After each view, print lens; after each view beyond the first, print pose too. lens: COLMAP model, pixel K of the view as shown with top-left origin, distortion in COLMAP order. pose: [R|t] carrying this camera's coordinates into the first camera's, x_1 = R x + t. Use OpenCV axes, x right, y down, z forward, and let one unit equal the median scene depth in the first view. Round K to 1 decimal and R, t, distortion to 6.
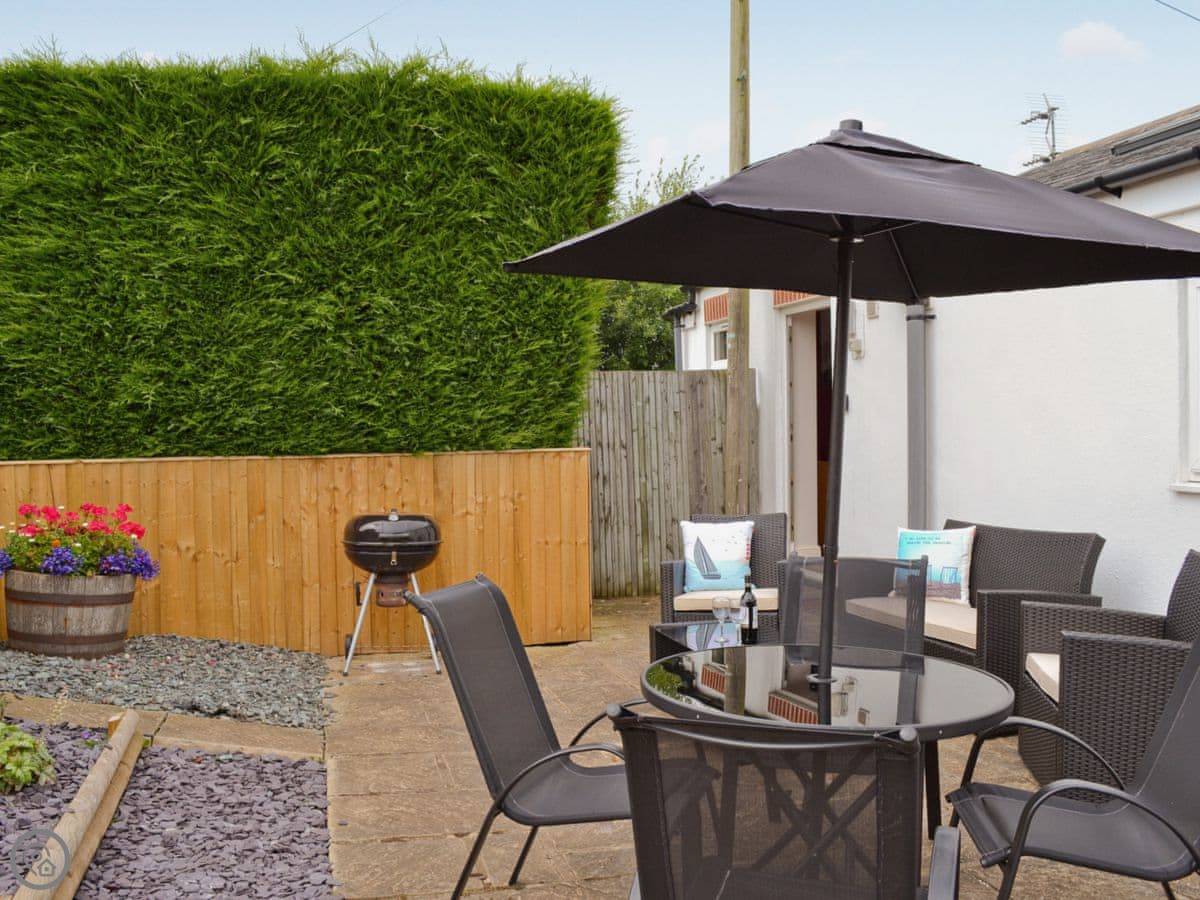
lens RADIAL K [[1074.1, 0, 600.0], [0, 1074.1, 450.0], [0, 0, 1]] dist [-0.080056, 0.010854]
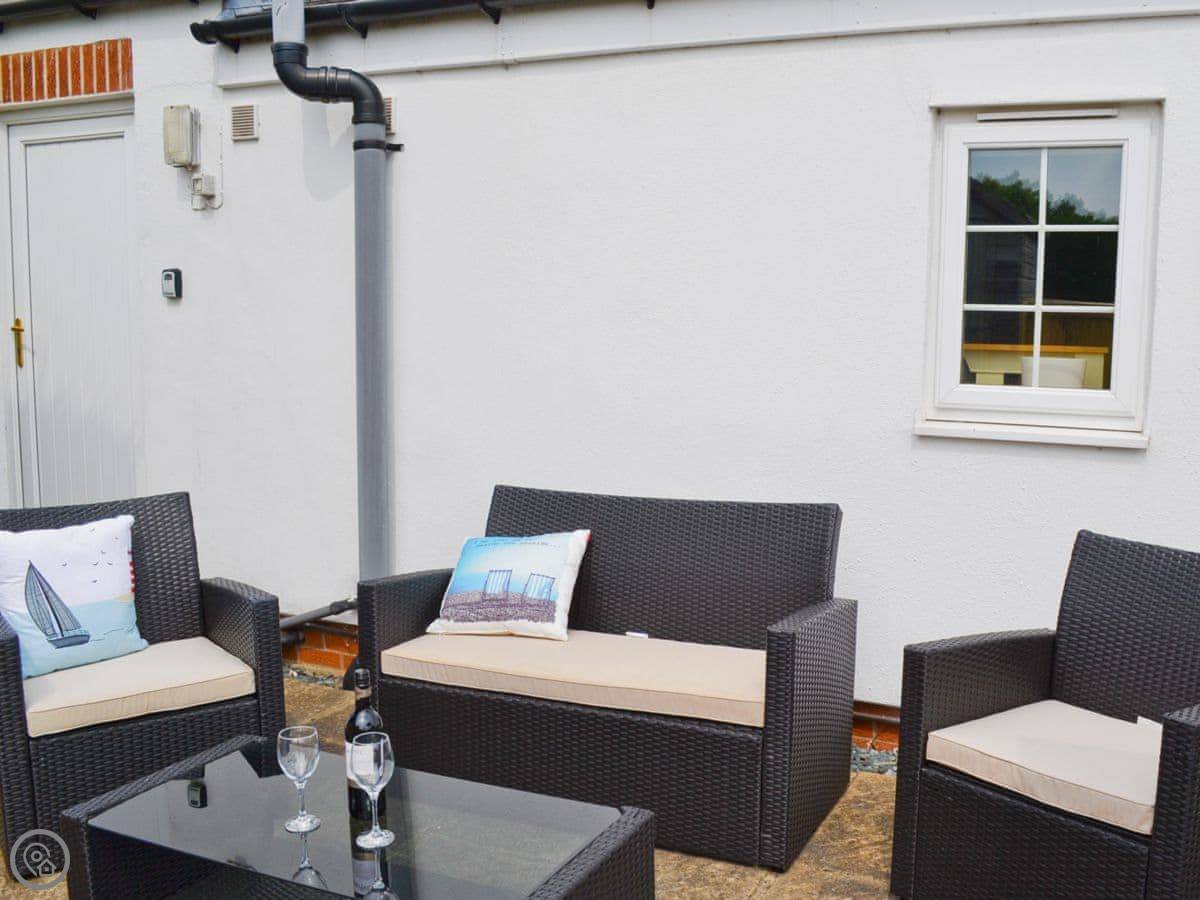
lens RADIAL K [[1198.2, 0, 603.4], [0, 1198.2, 416.9], [0, 0, 1]] dist [-0.107588, 0.010191]
pose [[0.634999, -0.037780, 0.771589, -0.139424], [-0.005712, 0.998546, 0.053594, -0.009893], [-0.772492, -0.038440, 0.633860, 0.489987]]
